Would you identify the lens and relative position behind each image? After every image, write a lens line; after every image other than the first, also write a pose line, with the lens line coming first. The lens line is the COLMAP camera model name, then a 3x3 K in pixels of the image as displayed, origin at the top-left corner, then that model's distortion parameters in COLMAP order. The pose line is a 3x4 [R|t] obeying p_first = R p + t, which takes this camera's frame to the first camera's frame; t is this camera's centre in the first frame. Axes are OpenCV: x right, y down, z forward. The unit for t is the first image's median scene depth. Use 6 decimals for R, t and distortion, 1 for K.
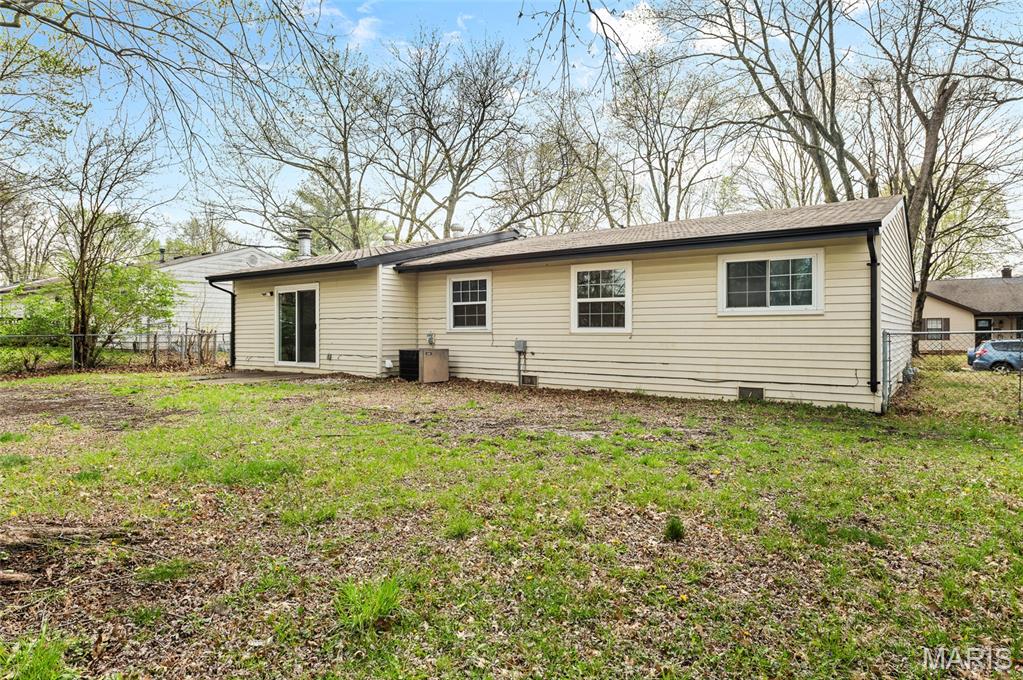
lens RADIAL K [[612.1, 0, 511.2], [0, 612.1, 335.3], [0, 0, 1]] dist [-0.005044, -0.000475]
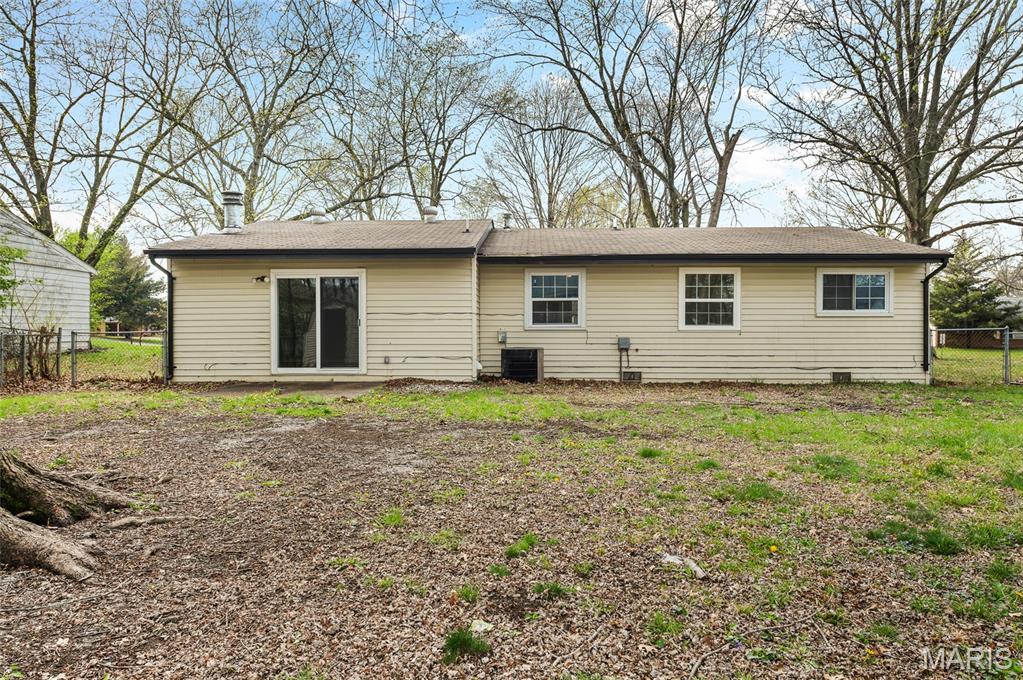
lens RADIAL K [[703.4, 0, 511.4], [0, 703.4, 340.7], [0, 0, 1]] dist [0.004797, 0.000152]
pose [[0.817720, -0.009364, 0.575539, -0.825955], [0.004063, 0.999937, 0.010496, 0.000362], [-0.575601, -0.006244, 0.817707, 0.146274]]
